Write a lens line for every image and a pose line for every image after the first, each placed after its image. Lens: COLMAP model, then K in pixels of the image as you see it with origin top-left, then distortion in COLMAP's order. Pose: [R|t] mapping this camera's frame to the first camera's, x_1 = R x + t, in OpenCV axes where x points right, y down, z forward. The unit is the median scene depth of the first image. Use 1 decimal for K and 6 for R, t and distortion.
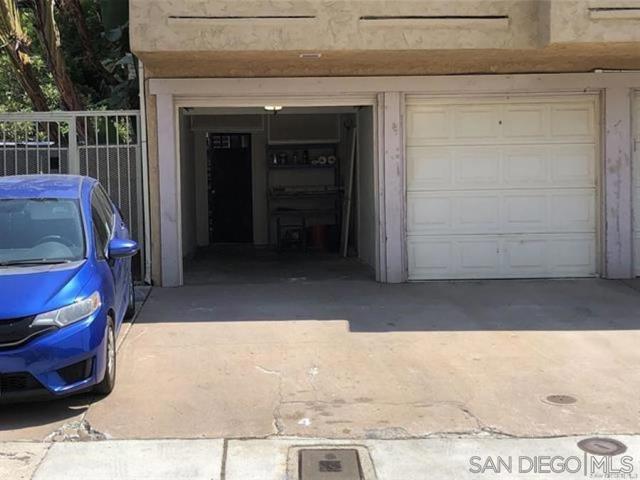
lens RADIAL K [[1061.7, 0, 319.8], [0, 1061.7, 238.9], [0, 0, 1]] dist [0.175204, 0.000000]
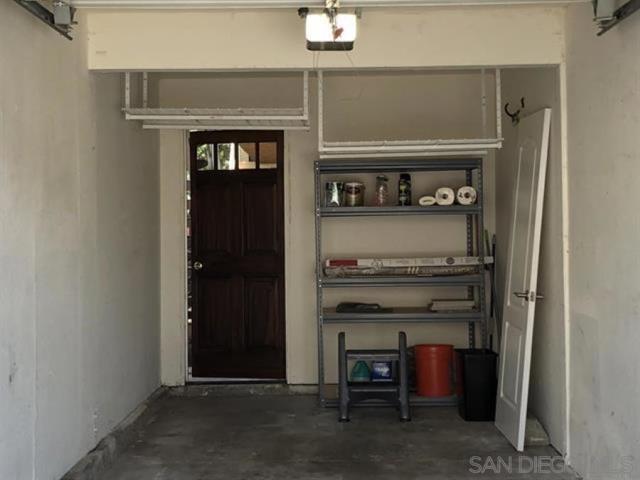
lens RADIAL K [[1061.7, 0, 319.9], [0, 1061.7, 239.3], [0, 0, 1]] dist [0.175204, 0.000000]
pose [[0.998437, 0.004087, -0.055740, -0.015819], [-0.006584, 0.998979, -0.044698, -0.024211], [0.055500, 0.044995, 0.997444, 0.372610]]
